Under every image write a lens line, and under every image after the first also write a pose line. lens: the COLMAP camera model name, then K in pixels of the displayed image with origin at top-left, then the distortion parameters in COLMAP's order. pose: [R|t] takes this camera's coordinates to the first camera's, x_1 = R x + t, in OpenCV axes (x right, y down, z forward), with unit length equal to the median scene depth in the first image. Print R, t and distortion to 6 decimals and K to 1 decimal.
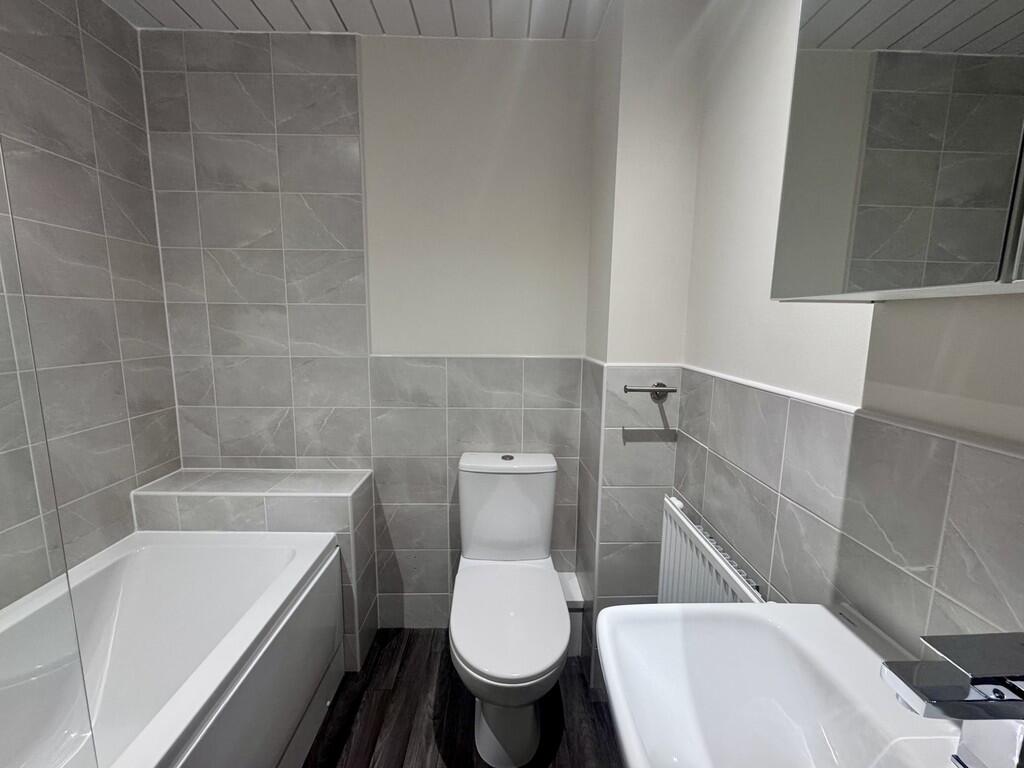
lens RADIAL K [[410.6, 0, 511.2], [0, 410.6, 380.2], [0, 0, 1]] dist [-0.001954, 0.000194]
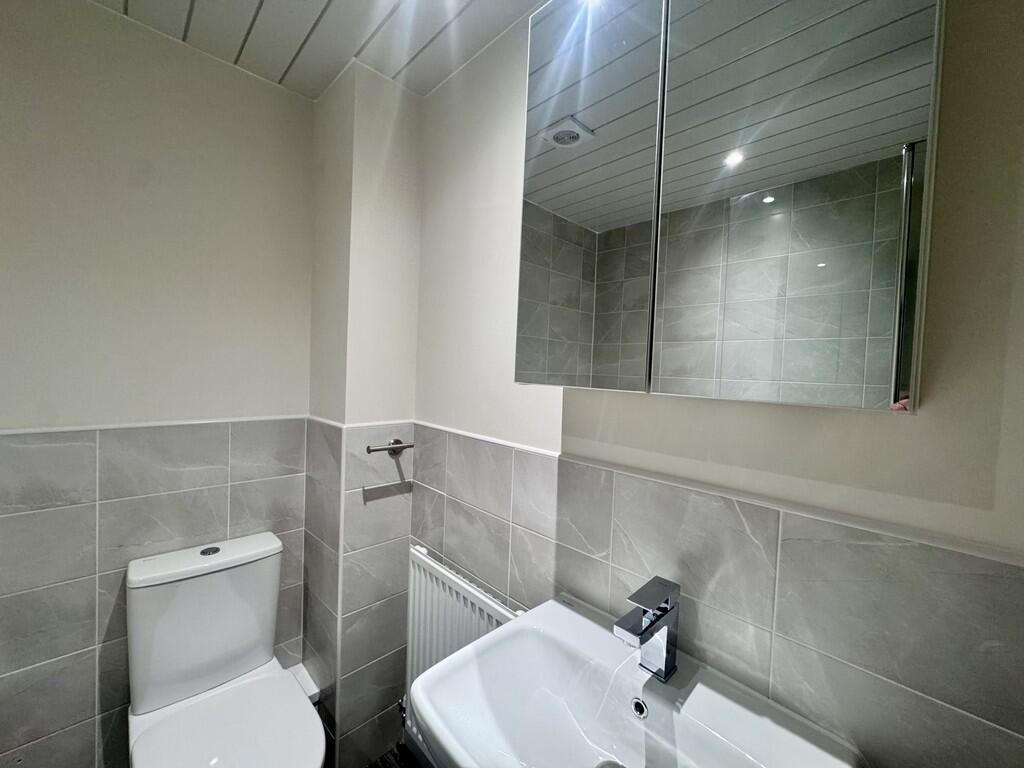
lens RADIAL K [[410.6, 0, 510.3], [0, 410.6, 381.8], [0, 0, 1]] dist [-0.001954, 0.000194]
pose [[0.729780, -0.006802, 0.683648, -0.150052], [0.067583, 0.995771, -0.062237, -0.056288], [-0.680333, 0.091622, 0.727153, 0.010174]]
